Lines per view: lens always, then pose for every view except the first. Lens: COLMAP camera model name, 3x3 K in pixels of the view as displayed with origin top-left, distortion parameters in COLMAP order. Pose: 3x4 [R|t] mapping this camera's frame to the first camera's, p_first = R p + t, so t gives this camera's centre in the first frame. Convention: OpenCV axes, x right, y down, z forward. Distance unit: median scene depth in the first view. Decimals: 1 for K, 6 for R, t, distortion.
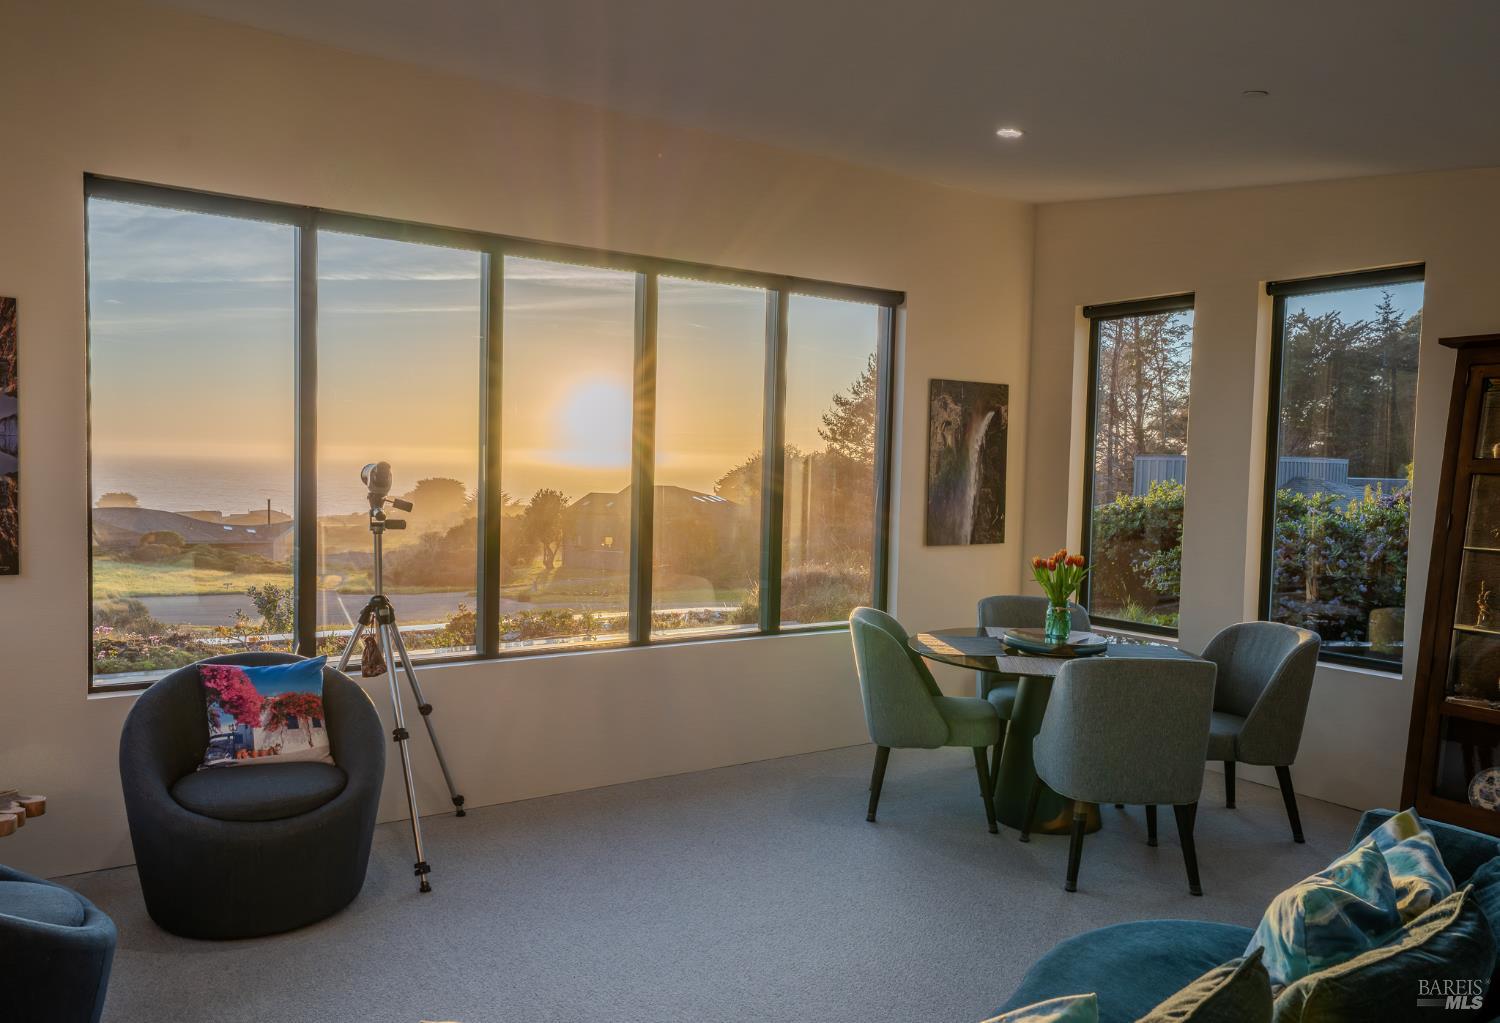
lens RADIAL K [[1059.2, 0, 750.0], [0, 1059.2, 511.5], [0, 0, 1]] dist [0.033124, -0.000079]
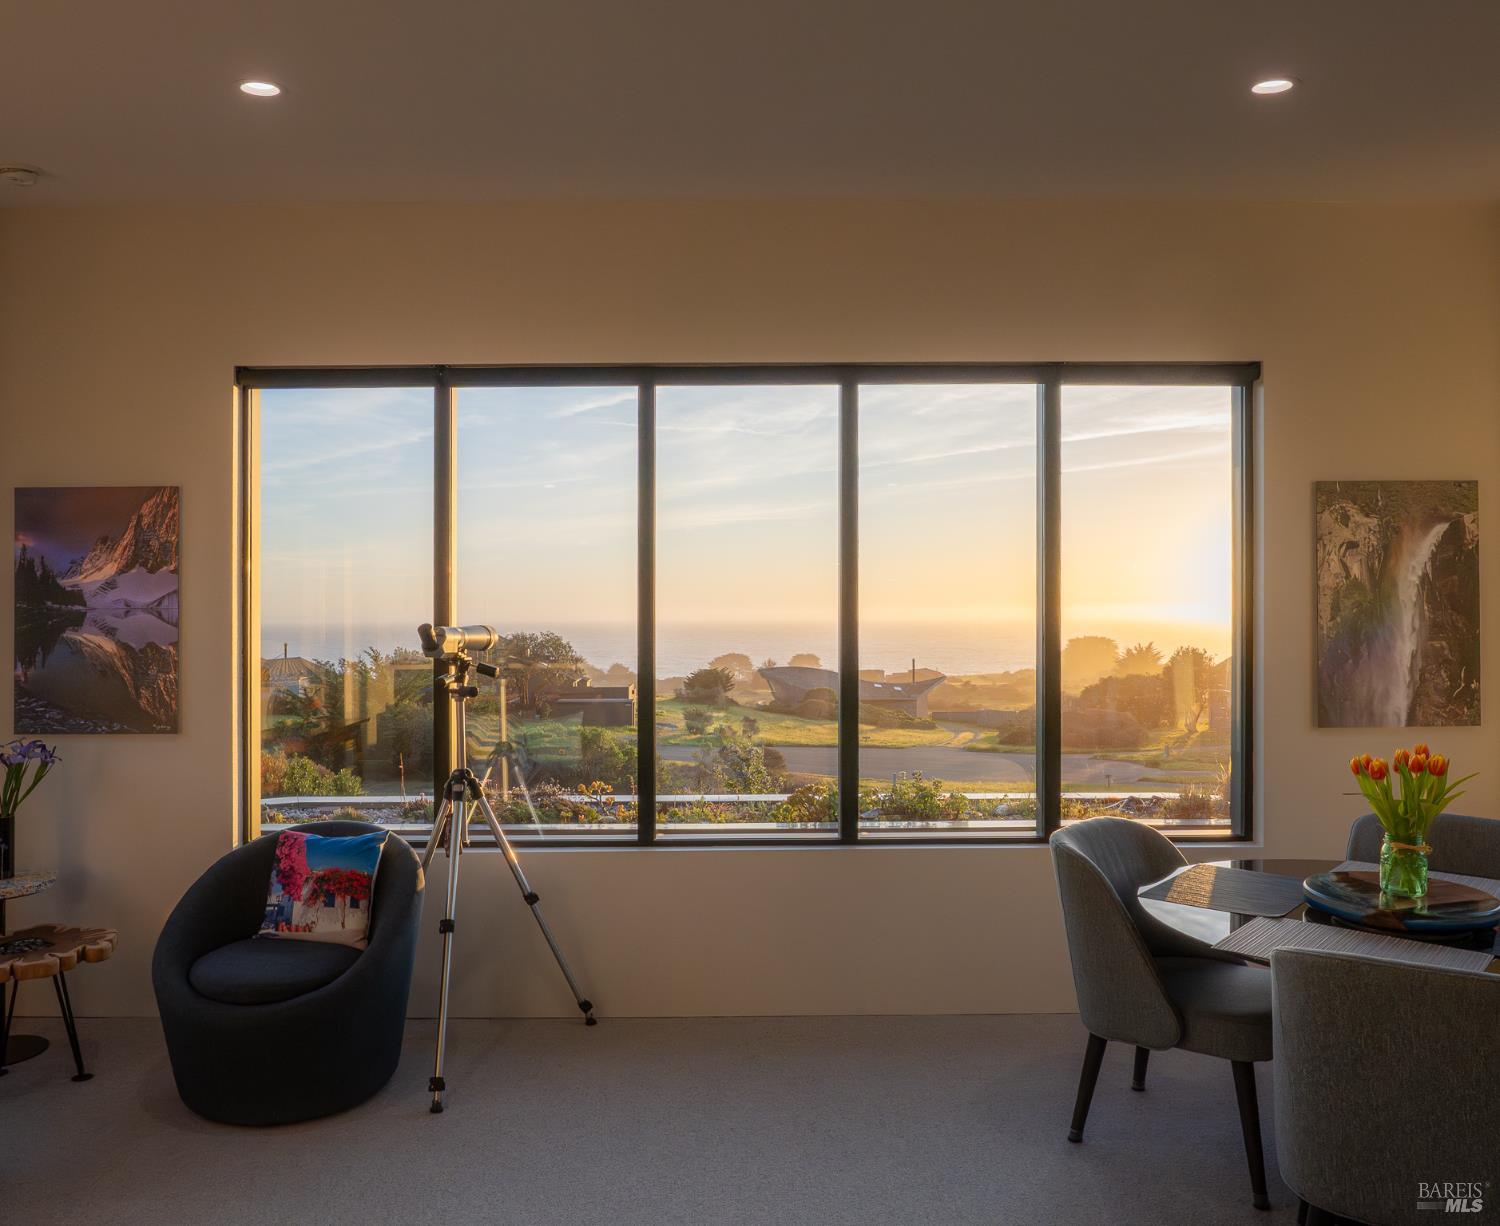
lens RADIAL K [[1073.8, 0, 750.0], [0, 1073.8, 613.0], [0, 0, 1]] dist [-0.012449, -0.002846]
pose [[0.835142, -0.029220, -0.549257, 0.246067], [-0.000285, 0.998565, -0.053557, -0.004019], [0.550034, 0.044884, 0.833936, 0.236169]]
